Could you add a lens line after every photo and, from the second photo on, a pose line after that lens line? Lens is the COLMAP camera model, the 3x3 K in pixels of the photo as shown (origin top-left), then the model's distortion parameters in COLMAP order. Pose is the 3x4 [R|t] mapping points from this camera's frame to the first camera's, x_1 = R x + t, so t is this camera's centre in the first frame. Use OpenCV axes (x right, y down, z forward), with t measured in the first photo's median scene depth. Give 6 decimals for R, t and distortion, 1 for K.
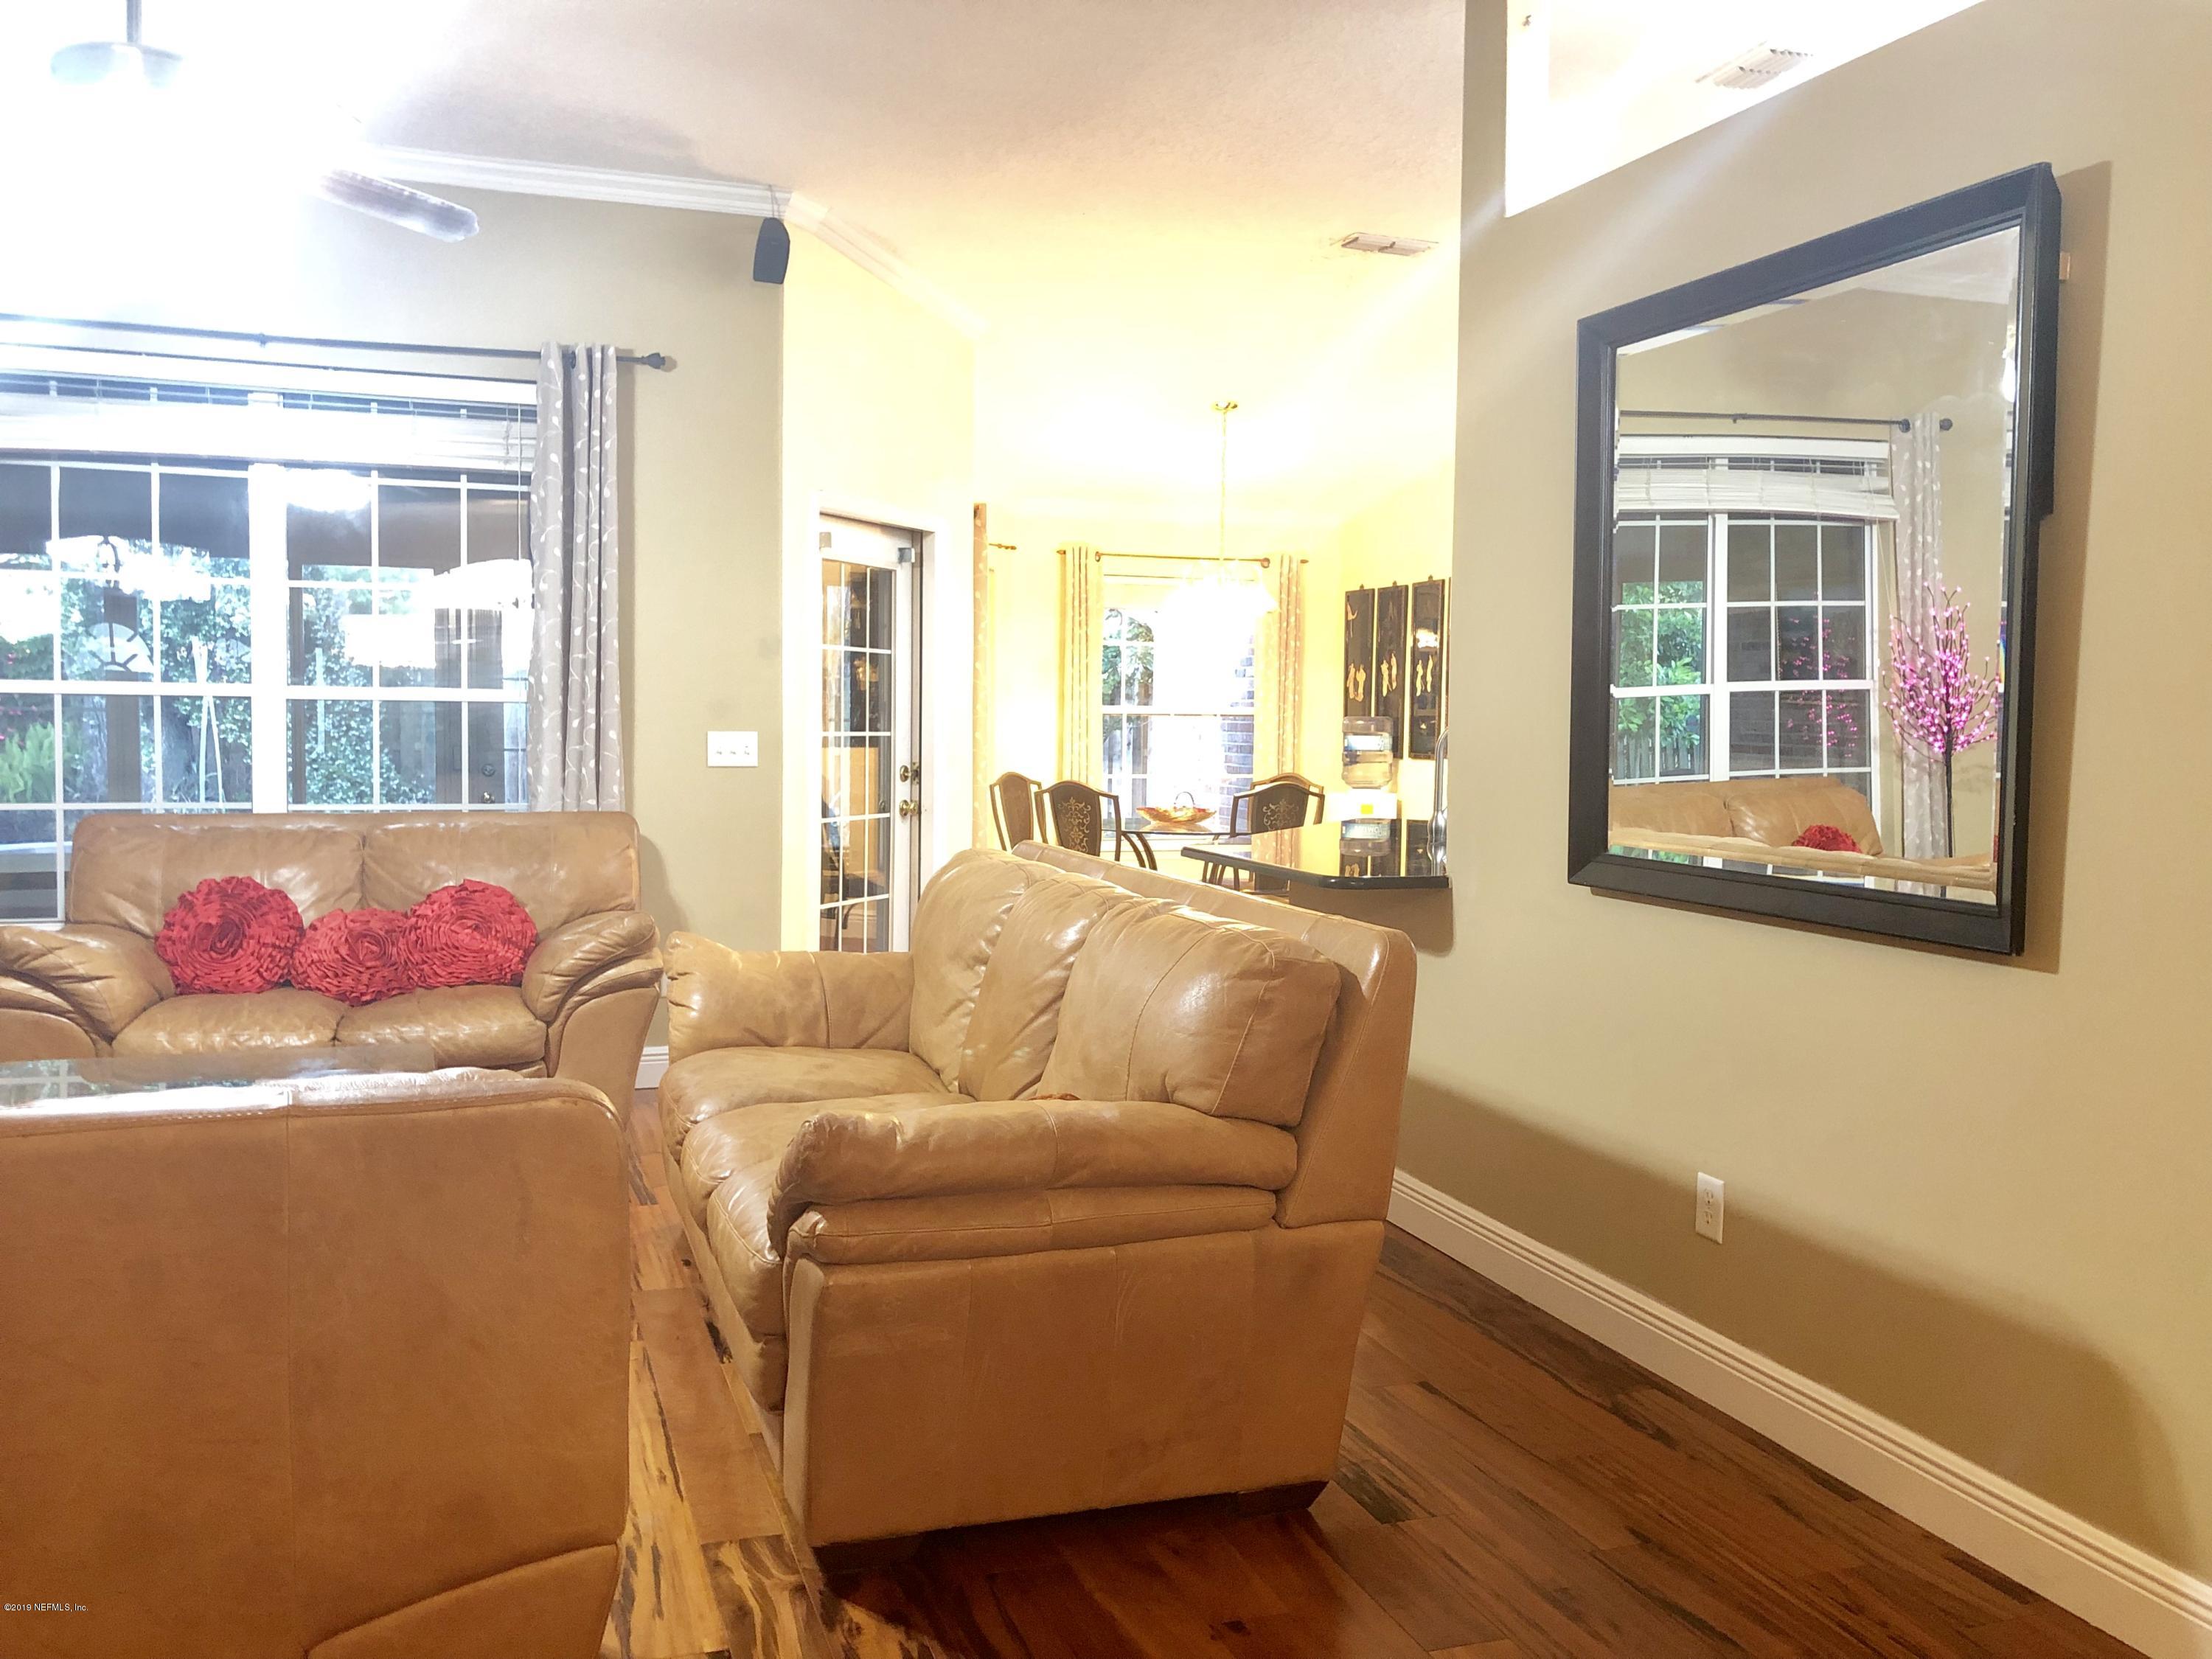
lens RADIAL K [[1810.6, 0, 1106.0], [0, 1810.6, 829.5], [0, 0, 1]] dist [0.027318, -0.009866]
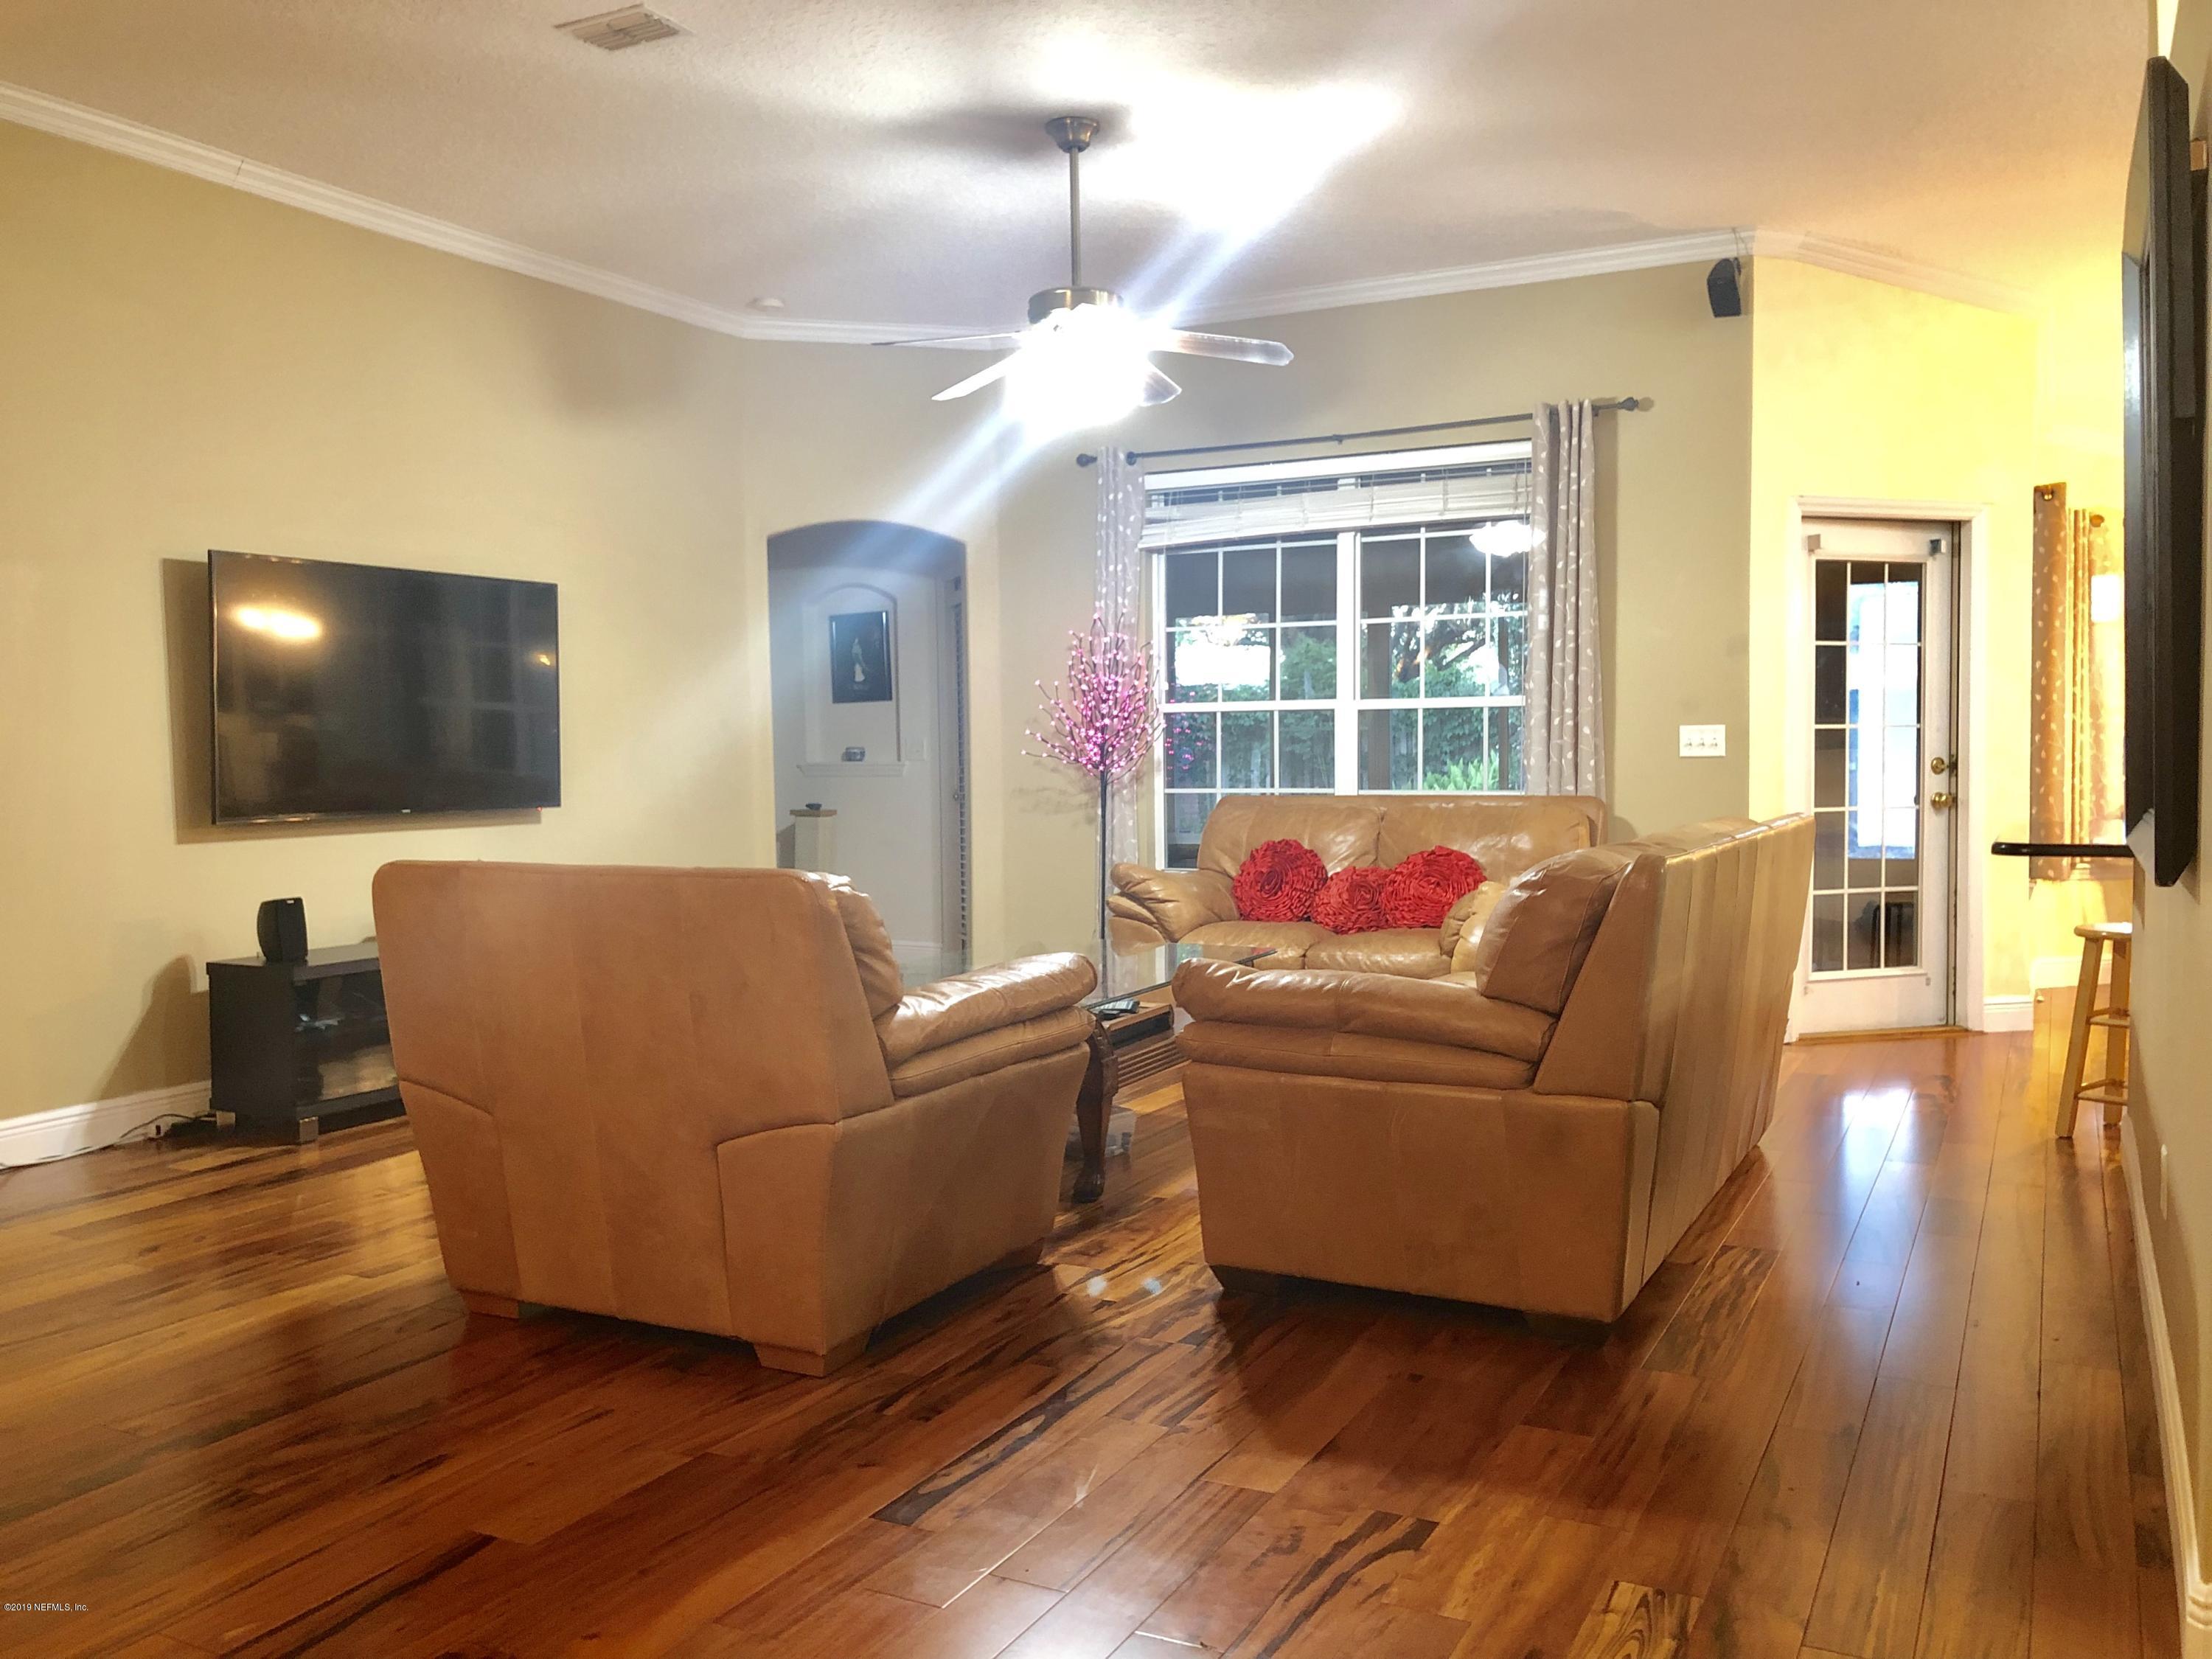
lens RADIAL K [[1810.6, 0, 1106.0], [0, 1810.6, 829.5], [0, 0, 1]] dist [0.027318, -0.009866]
pose [[0.684156, 0.013741, -0.729206, 0.381266], [-0.026360, 0.999635, -0.005894, 0.027659], [0.728859, 0.023255, 0.684268, -0.023410]]
